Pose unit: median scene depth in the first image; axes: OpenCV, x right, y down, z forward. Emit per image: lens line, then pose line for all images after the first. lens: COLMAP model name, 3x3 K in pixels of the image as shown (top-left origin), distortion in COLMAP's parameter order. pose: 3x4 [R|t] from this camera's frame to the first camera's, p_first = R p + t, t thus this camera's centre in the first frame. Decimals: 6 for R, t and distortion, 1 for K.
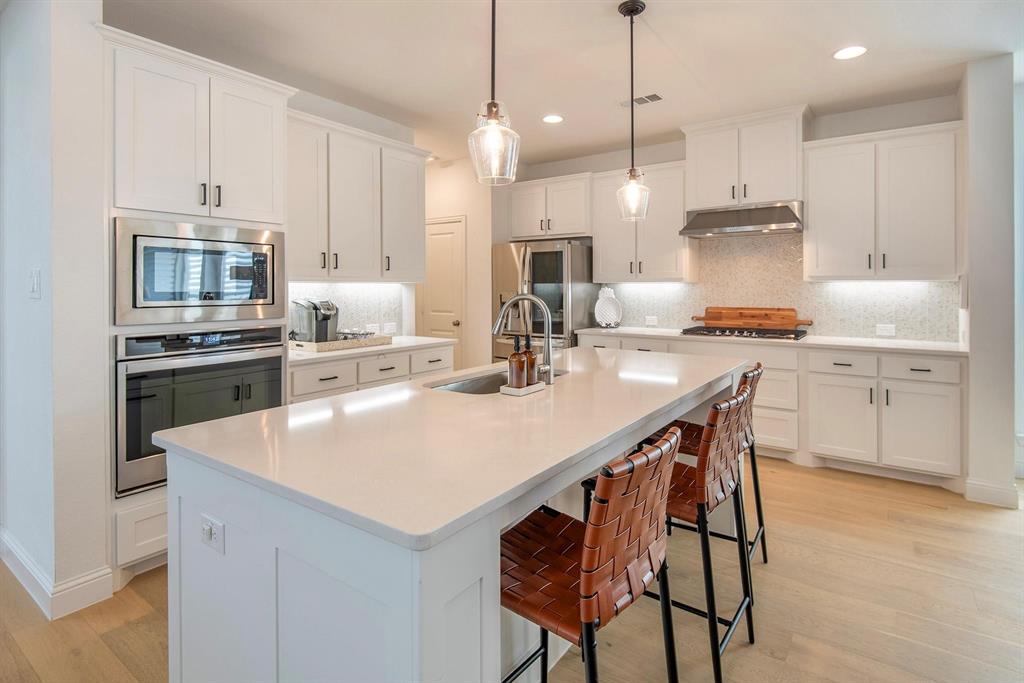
lens RADIAL K [[515.8, 0, 541.5], [0, 515.8, 285.5], [0, 0, 1]] dist [-0.004591, -0.000838]
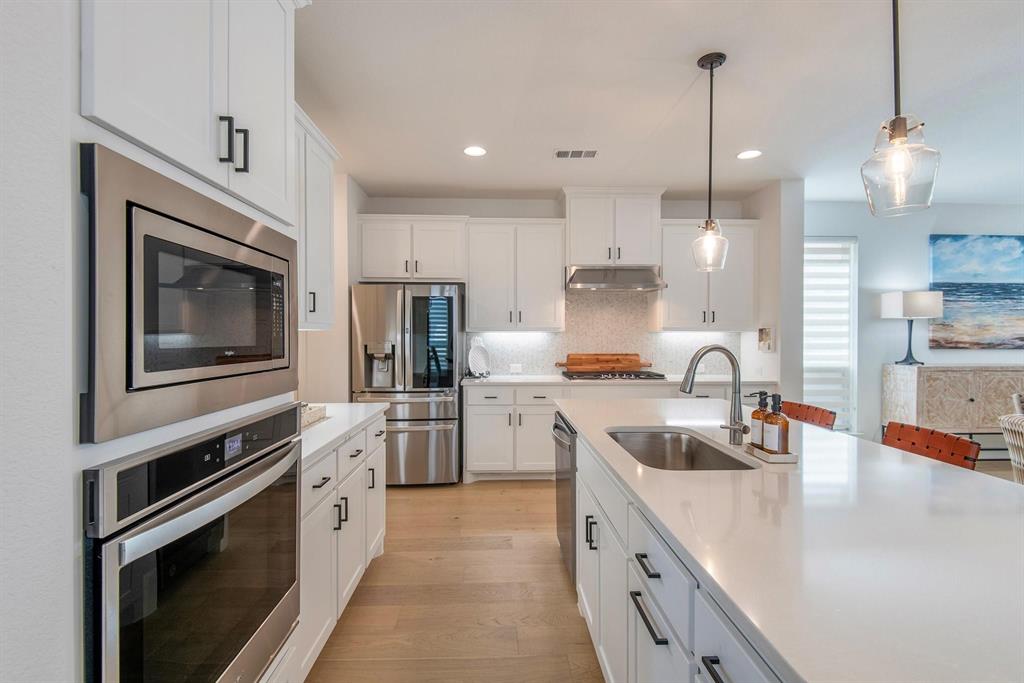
lens RADIAL K [[467.7, 0, 512.7], [0, 467.7, 333.4], [0, 0, 1]] dist [0.000860, -0.002958]
pose [[0.801528, 0.003846, 0.597945, -0.398779], [-0.002802, 0.999992, -0.002675, 0.000629], [-0.597951, 0.000469, 0.801533, 0.283471]]
